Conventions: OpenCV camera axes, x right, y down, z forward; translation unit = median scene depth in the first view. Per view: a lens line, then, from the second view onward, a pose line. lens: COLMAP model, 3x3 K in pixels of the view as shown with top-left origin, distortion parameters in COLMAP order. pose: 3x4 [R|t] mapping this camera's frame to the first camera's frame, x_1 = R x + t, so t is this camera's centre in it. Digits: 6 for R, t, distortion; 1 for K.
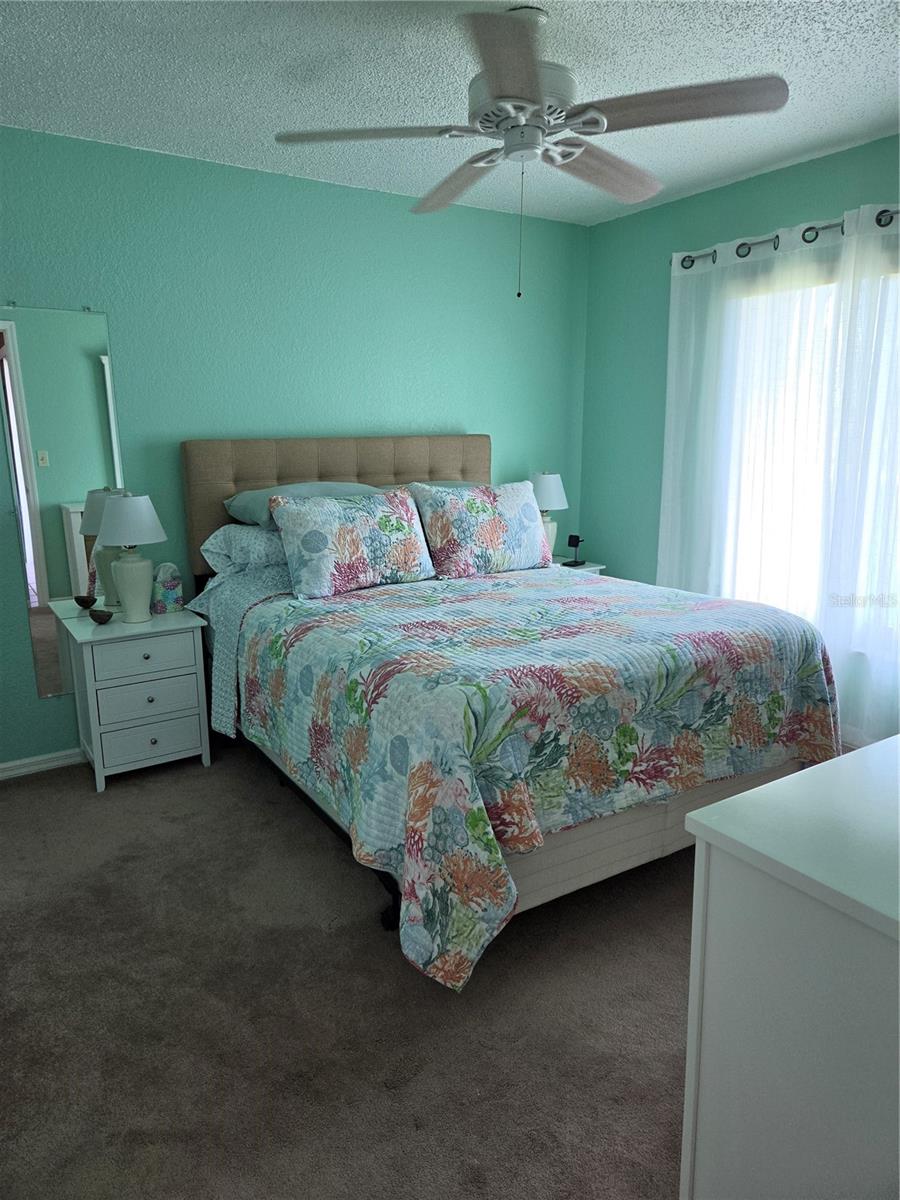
lens RADIAL K [[809.5, 0, 450.0], [0, 809.5, 600.0], [0, 0, 1]] dist [0.023810, -0.001381]
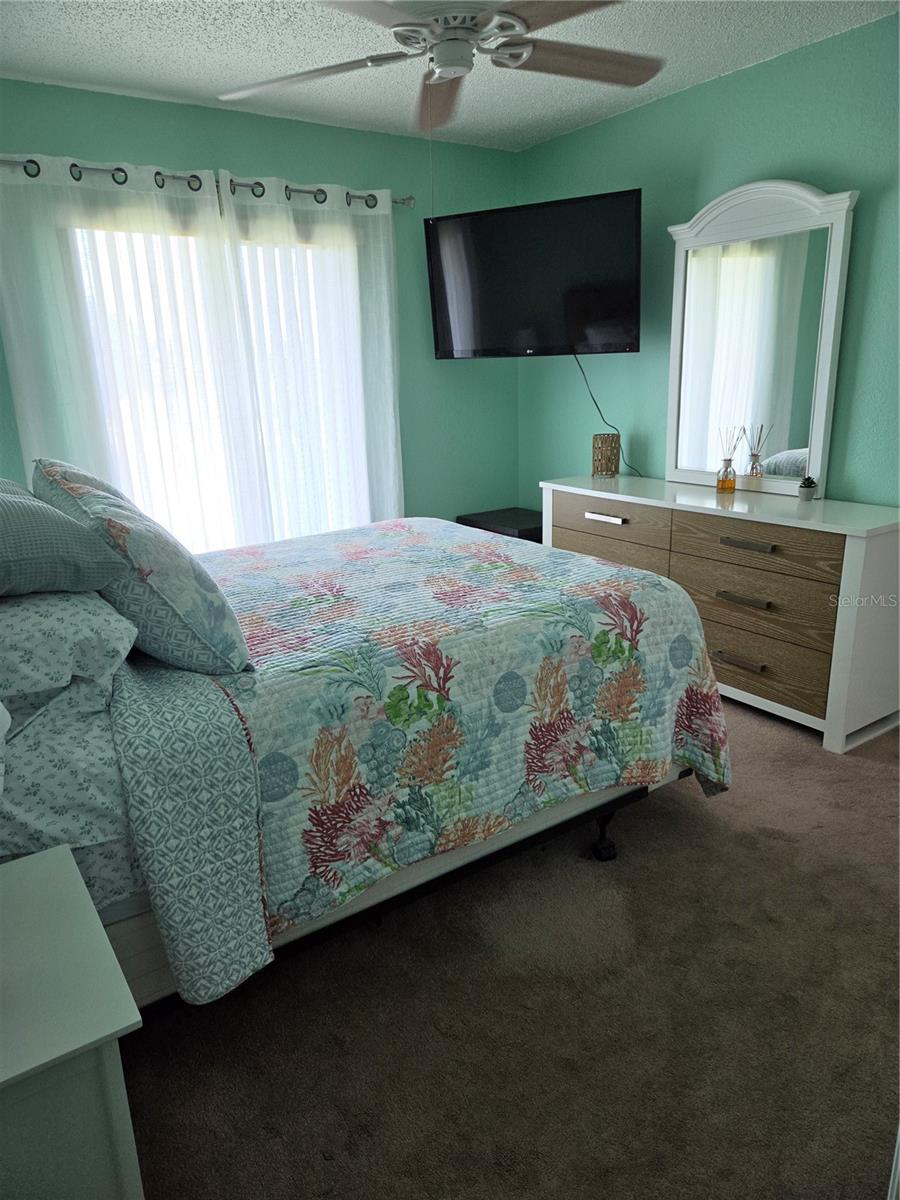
lens RADIAL K [[809.5, 0, 450.0], [0, 809.5, 600.0], [0, 0, 1]] dist [0.023810, -0.001381]
pose [[-0.027263, -0.270956, 0.962206, -0.812821], [0.243144, 0.931858, 0.269299, -0.187256], [-0.969607, 0.241296, 0.040476, 0.907676]]
